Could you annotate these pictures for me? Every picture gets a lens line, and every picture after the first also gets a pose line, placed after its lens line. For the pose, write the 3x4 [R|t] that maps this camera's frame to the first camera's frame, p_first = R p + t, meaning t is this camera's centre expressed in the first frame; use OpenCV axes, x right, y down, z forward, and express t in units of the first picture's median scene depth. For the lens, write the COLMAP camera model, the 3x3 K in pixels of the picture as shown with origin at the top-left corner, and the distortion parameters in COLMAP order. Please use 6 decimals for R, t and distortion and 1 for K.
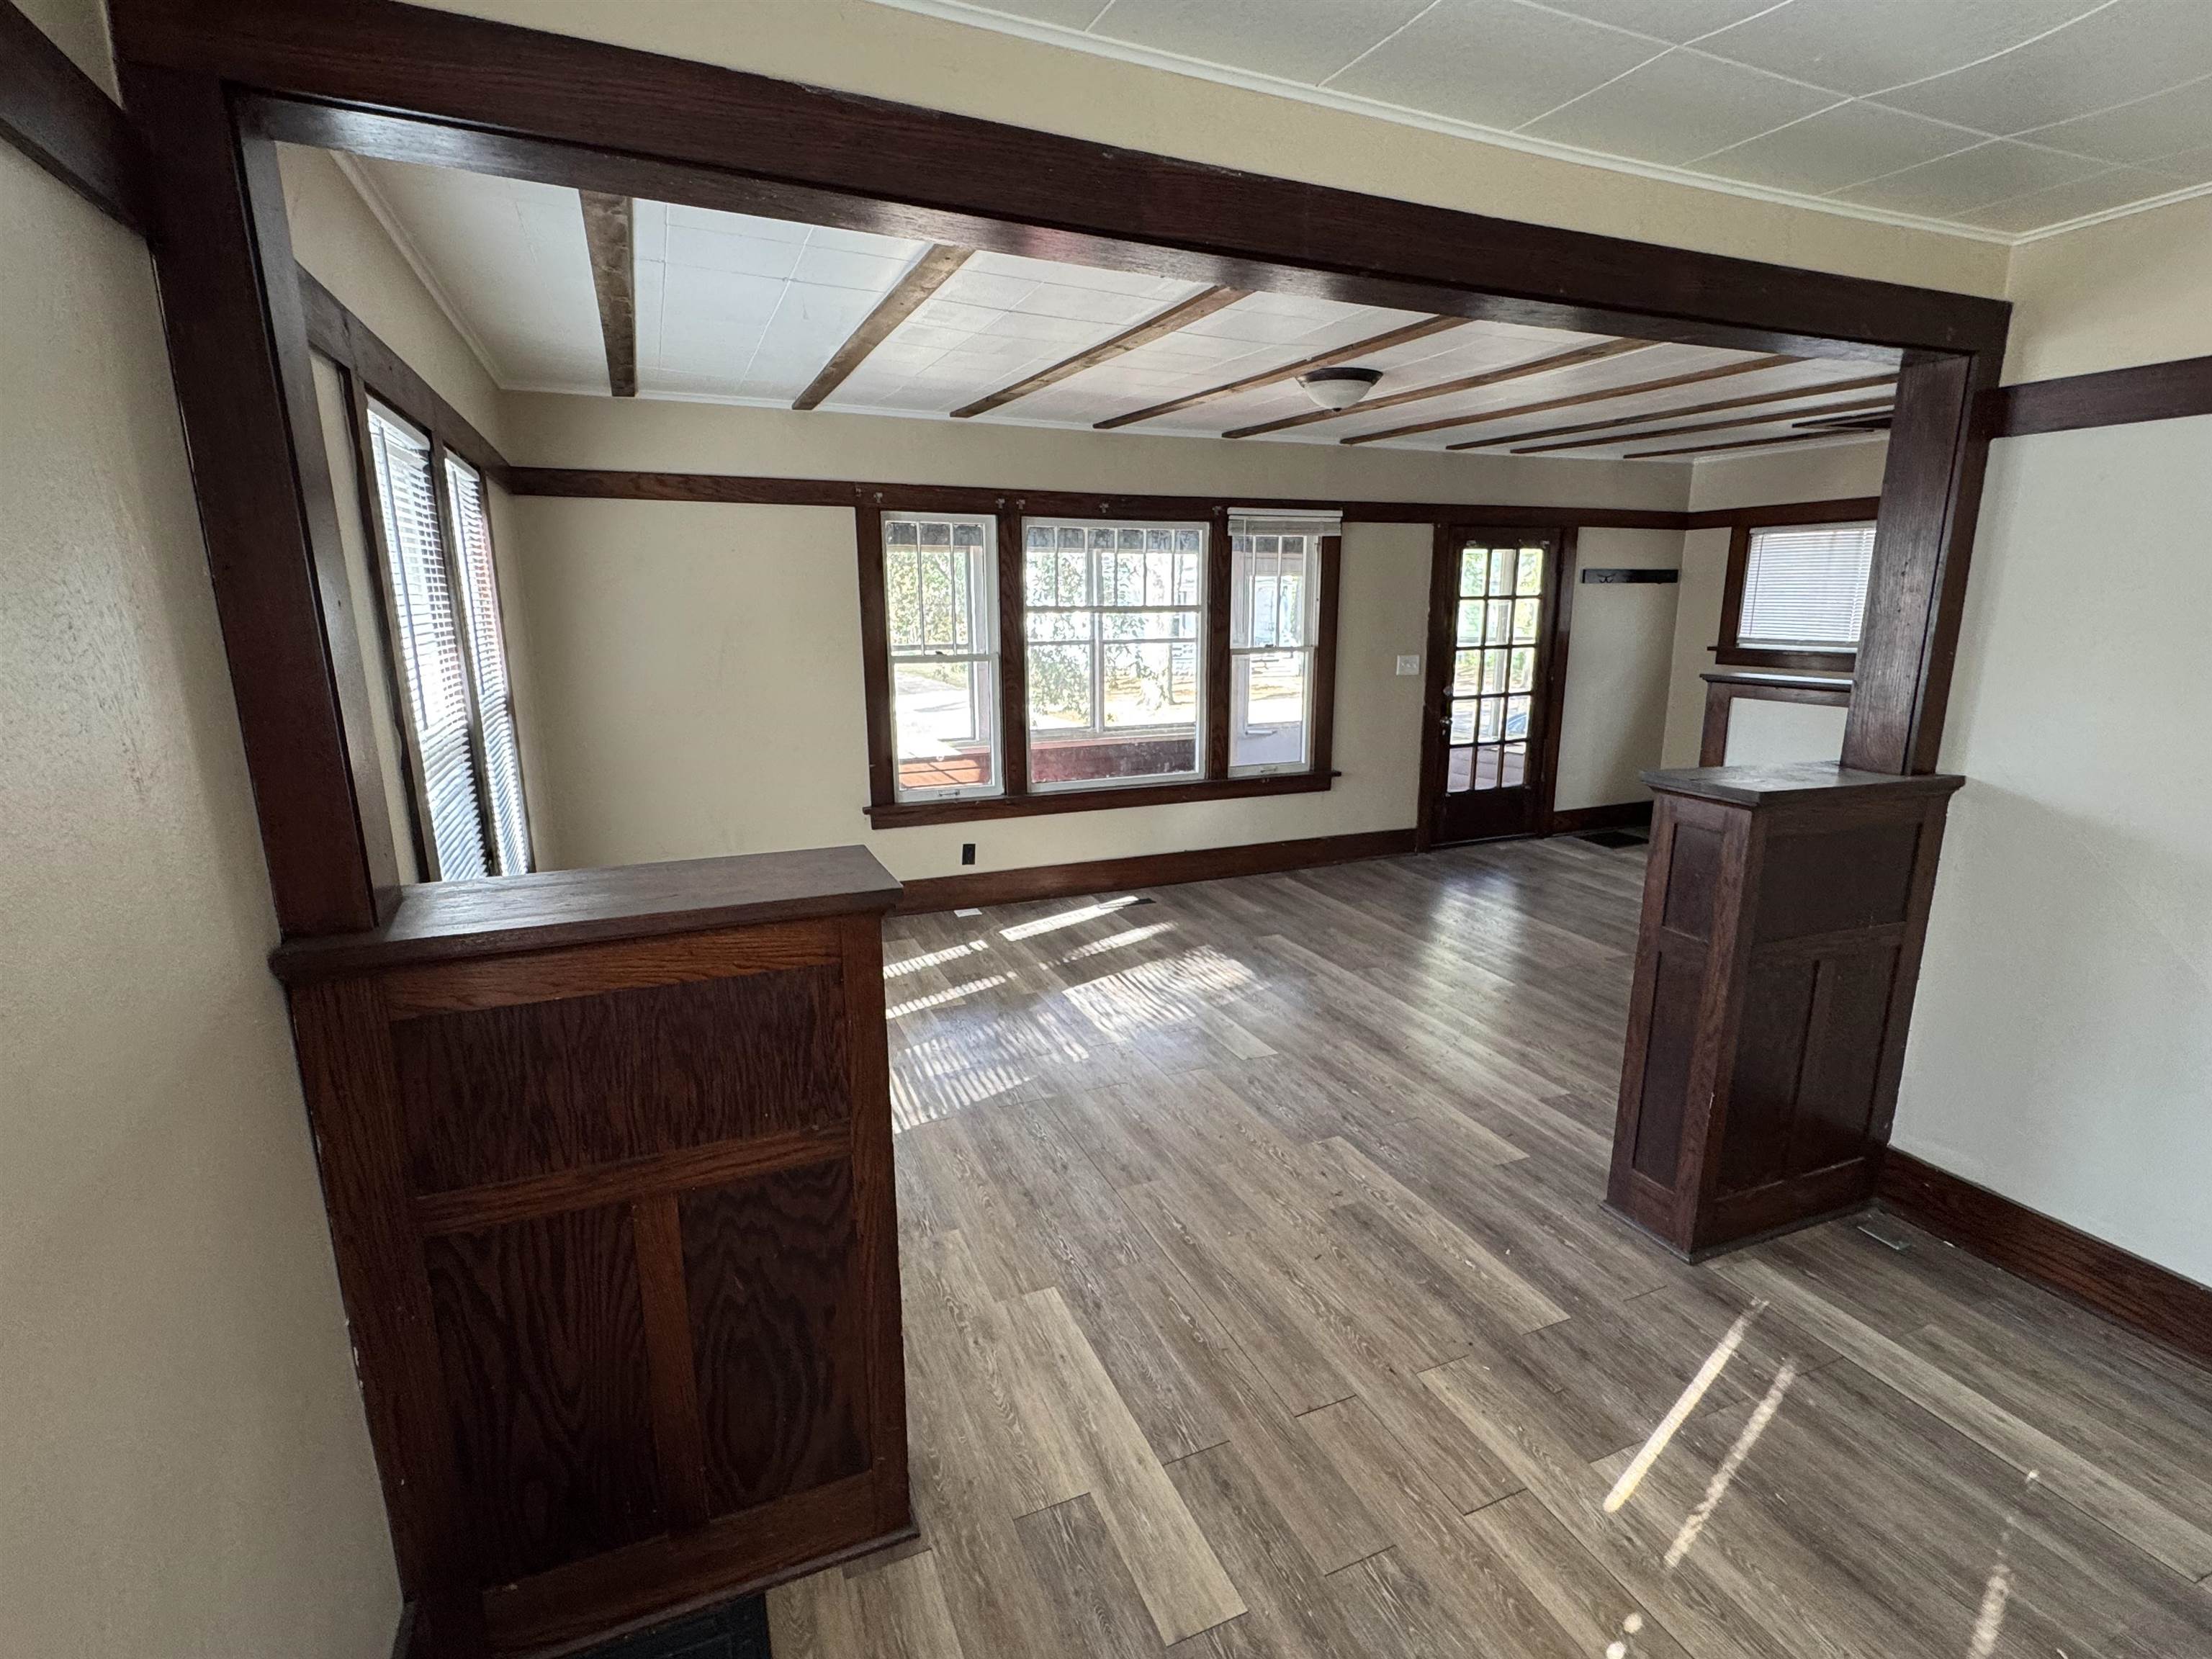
lens RADIAL K [[1044.6, 0, 1106.0], [0, 1044.6, 829.5], [0, 0, 1]] dist [0.003121, 0.000119]
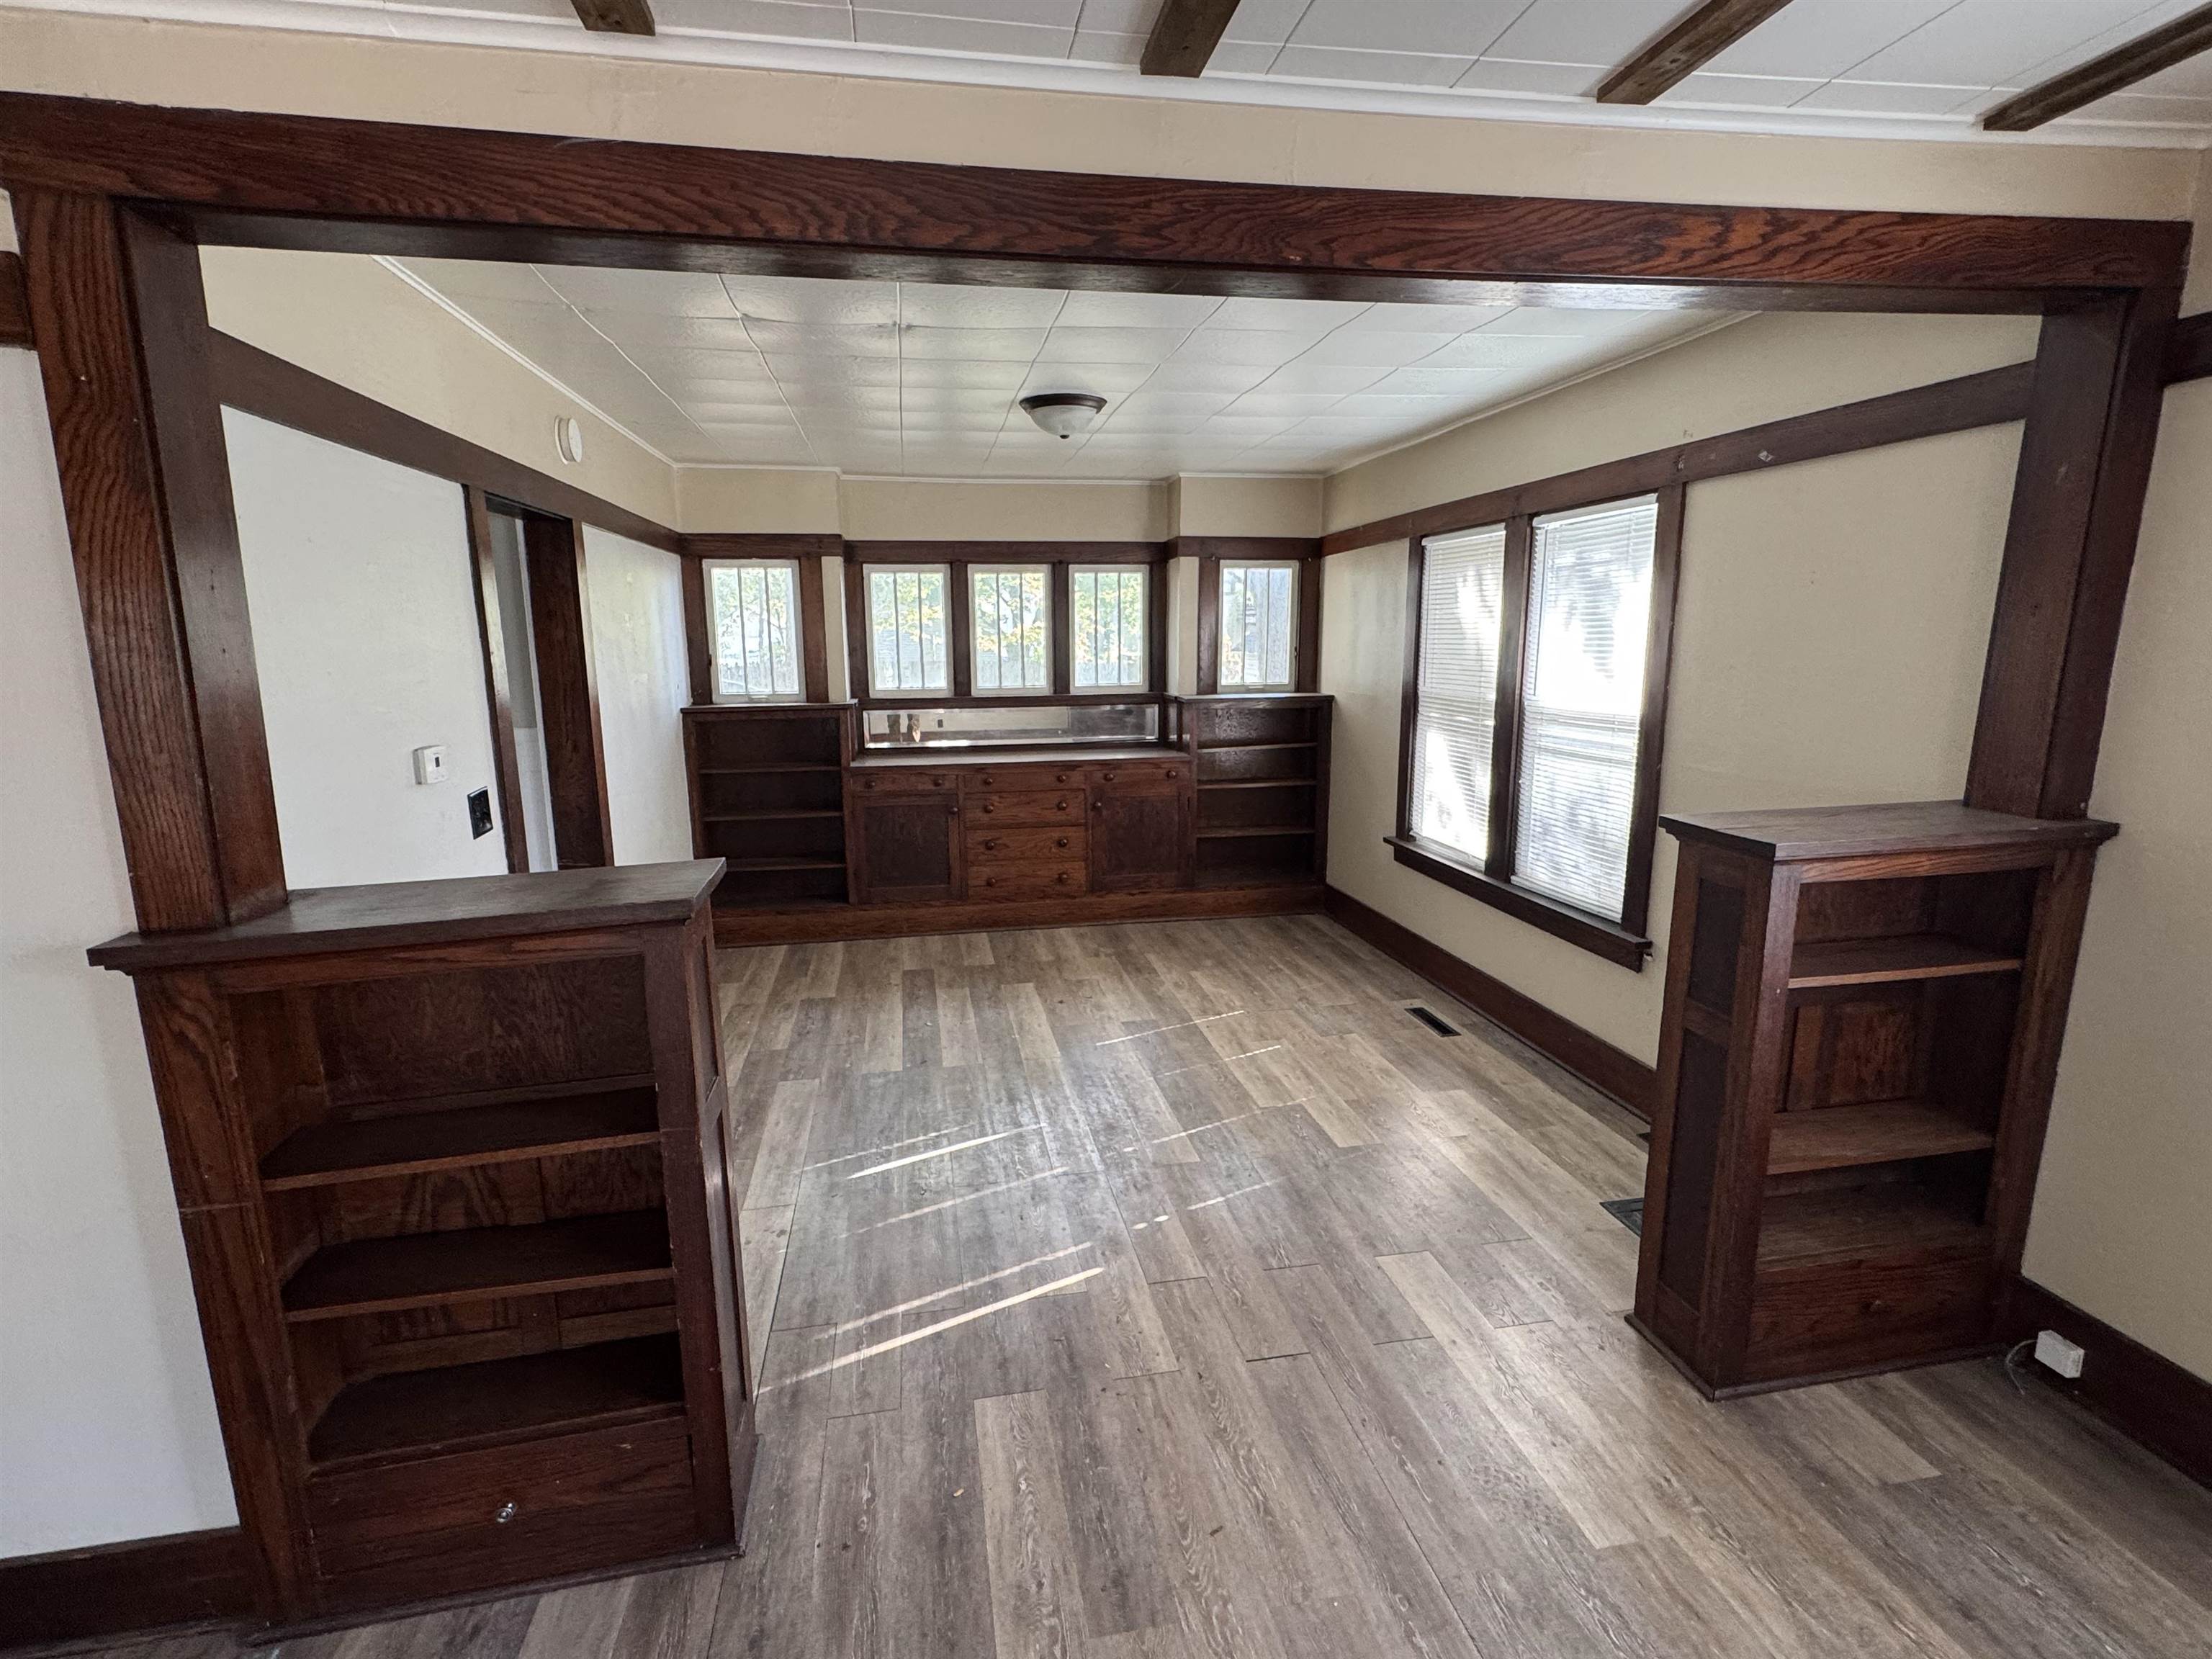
lens RADIAL K [[1044.6, 0, 1106.0], [0, 1044.6, 829.5], [0, 0, 1]] dist [0.003121, 0.000119]
pose [[-0.975576, -0.030667, 0.217510, 0.131035], [0.057947, 0.919201, 0.389501, -0.307504], [-0.211880, 0.392592, -0.894974, 1.422344]]
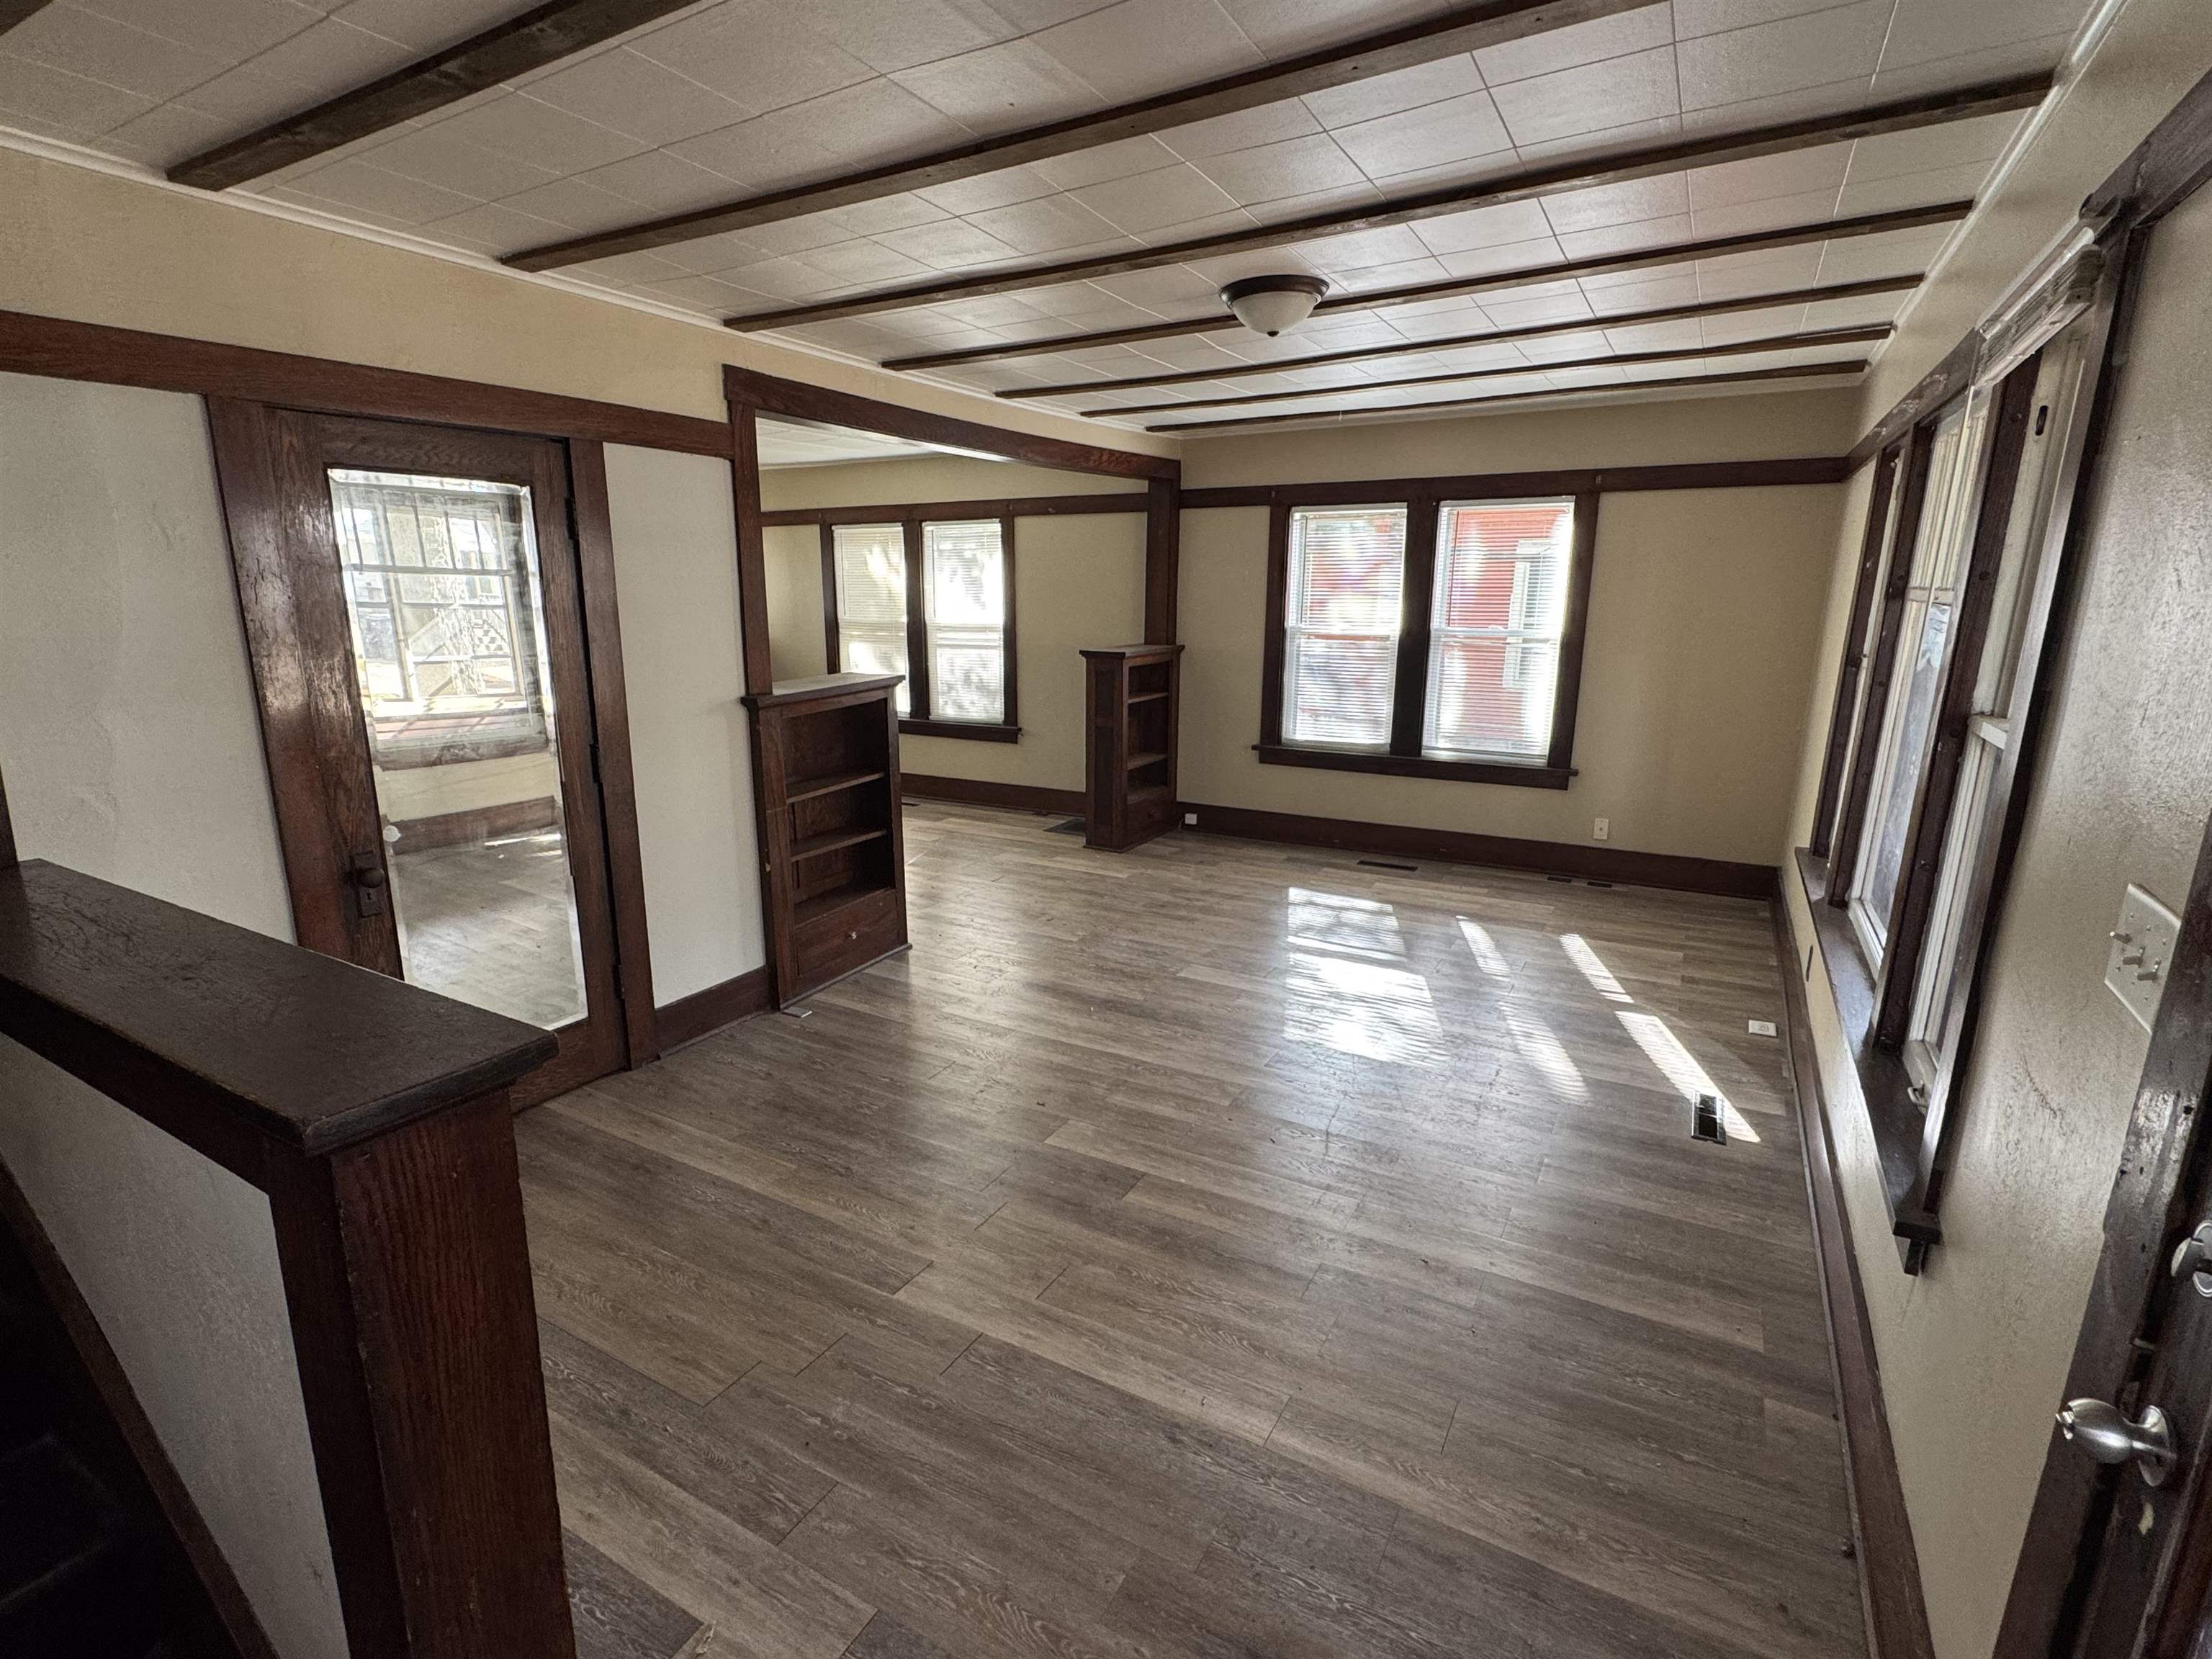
lens RADIAL K [[1044.6, 0, 1106.0], [0, 1044.6, 829.5], [0, 0, 1]] dist [0.003121, 0.000119]
pose [[-0.798143, 0.135878, -0.586946, 1.215222], [-0.132284, 0.910936, 0.390764, -0.507232], [0.587766, 0.389528, -0.709083, 2.369559]]
